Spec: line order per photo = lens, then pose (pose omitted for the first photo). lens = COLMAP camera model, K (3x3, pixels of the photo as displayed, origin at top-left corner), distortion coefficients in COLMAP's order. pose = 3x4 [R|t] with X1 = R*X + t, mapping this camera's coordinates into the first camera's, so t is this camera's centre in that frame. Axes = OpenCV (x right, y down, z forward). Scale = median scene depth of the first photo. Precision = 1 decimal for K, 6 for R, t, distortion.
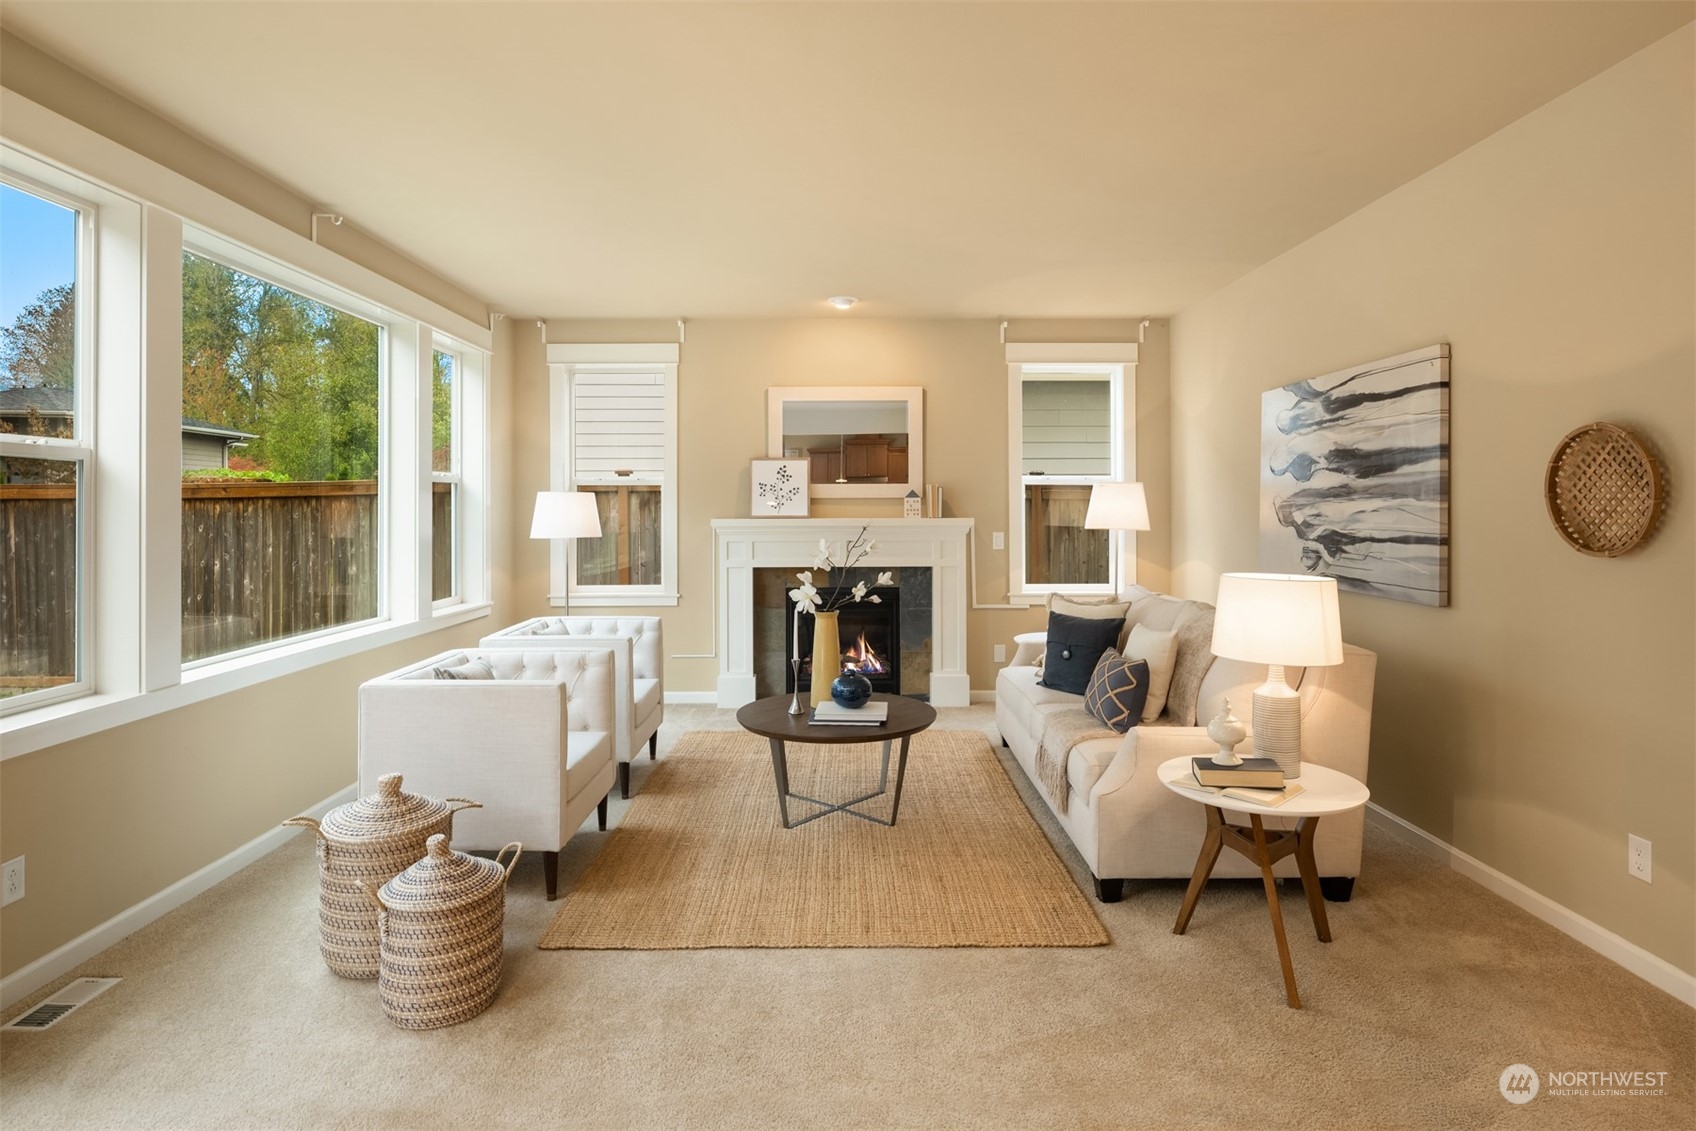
lens RADIAL K [[950.9, 0, 845.1], [0, 950.9, 516.0], [0, 0, 1]] dist [-0.007283, -0.002249]
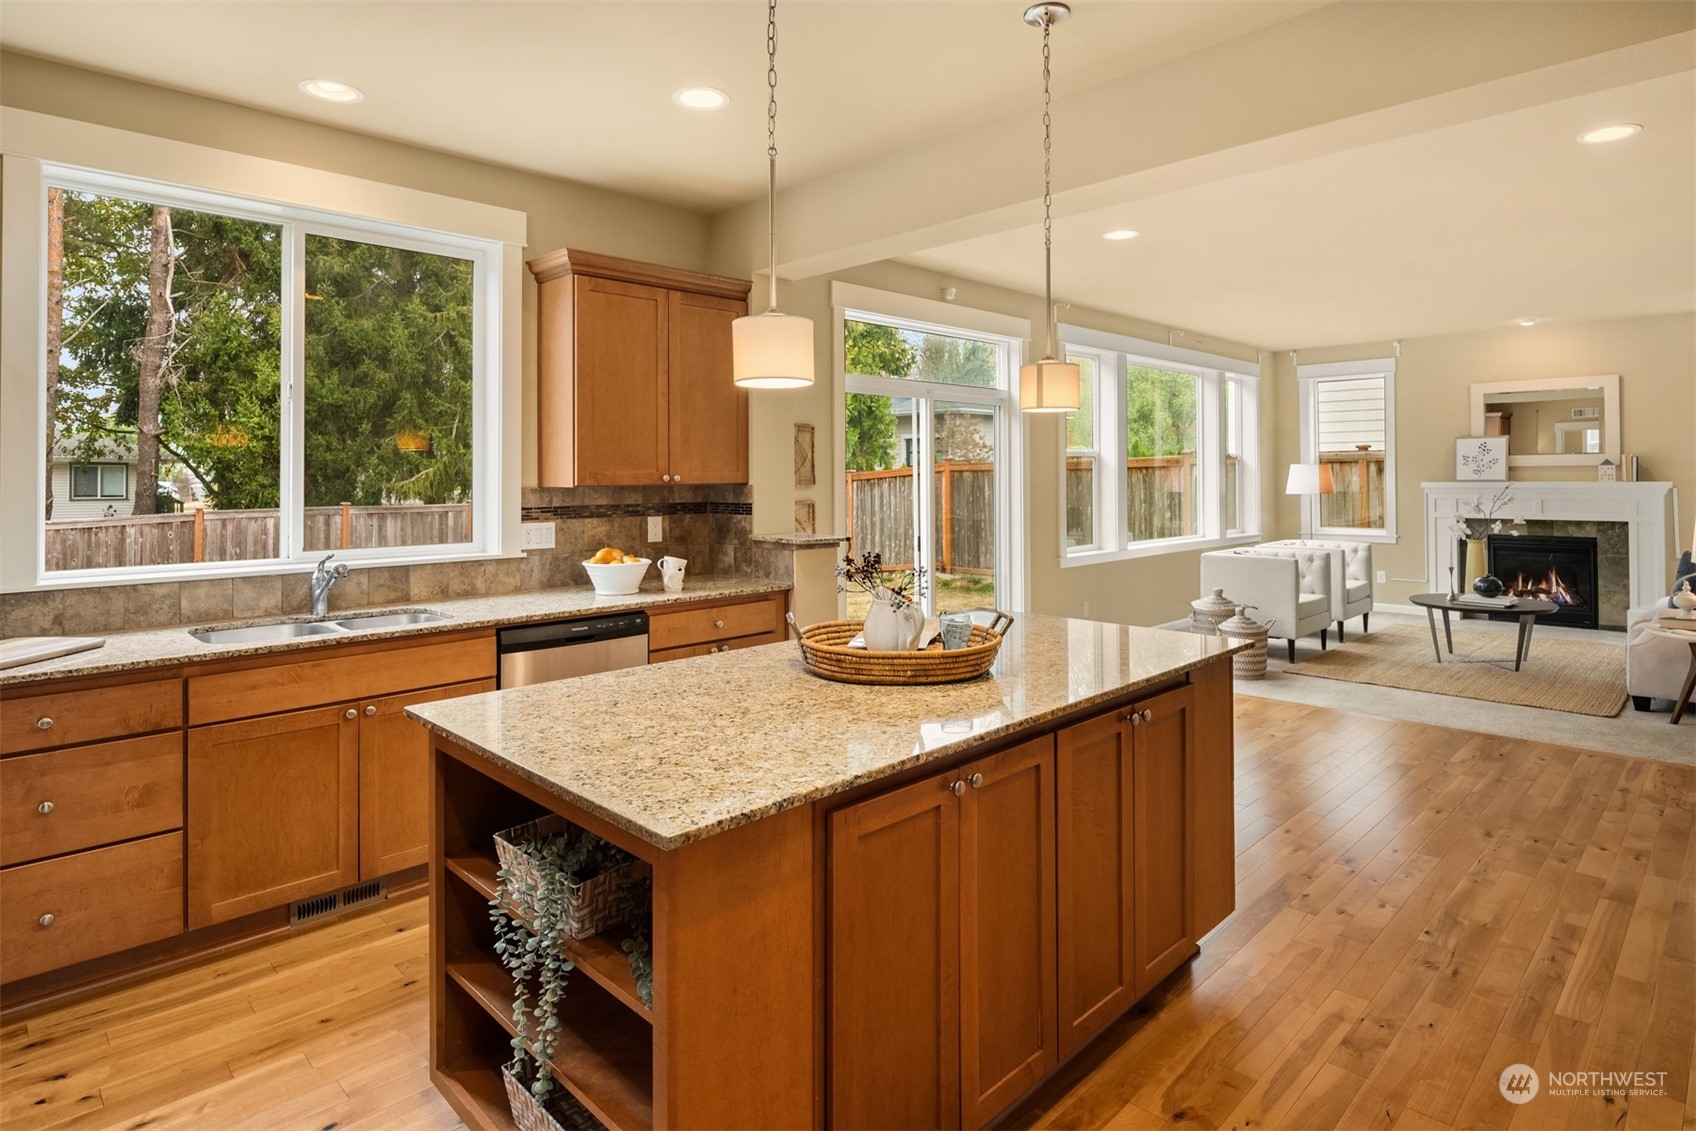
lens RADIAL K [[943.4, 0, 849.7], [0, 943.4, 445.8], [0, 0, 1]] dist [-0.005833, -0.002725]
pose [[0.718740, -0.023757, -0.694873, 0.221849], [-0.002526, 0.999320, -0.036779, 0.002880], [0.695274, 0.028190, 0.718191, -0.590616]]
